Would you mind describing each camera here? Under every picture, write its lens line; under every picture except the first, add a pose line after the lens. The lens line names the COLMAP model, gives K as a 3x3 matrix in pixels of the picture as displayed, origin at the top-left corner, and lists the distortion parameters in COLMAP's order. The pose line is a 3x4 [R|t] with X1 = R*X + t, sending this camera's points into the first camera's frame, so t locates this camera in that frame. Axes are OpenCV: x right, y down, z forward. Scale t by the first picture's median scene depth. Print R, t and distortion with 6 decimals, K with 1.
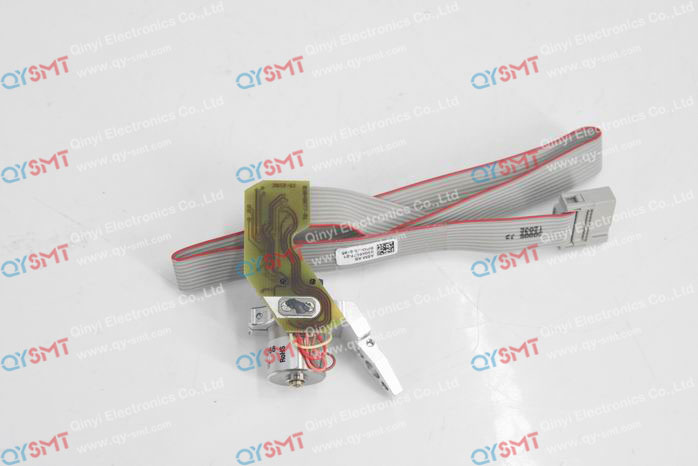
lens RADIAL K [[1478.3, 0, 352.7], [0, 1478.3, 233.9], [0, 0, 1]] dist [0.053410, 0.000000]
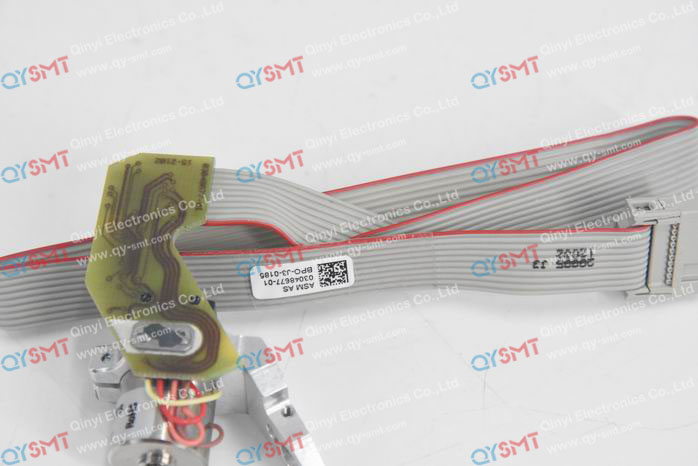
lens RADIAL K [[1720.7, 0, 350.2], [0, 1720.7, 231.9], [0, 0, 1]] dist [0.039728, 0.000000]
pose [[0.993696, 0.035197, -0.106438, 0.105598], [-0.056096, 0.978137, -0.200253, 0.136883], [0.097062, 0.204961, 0.973945, 0.308453]]
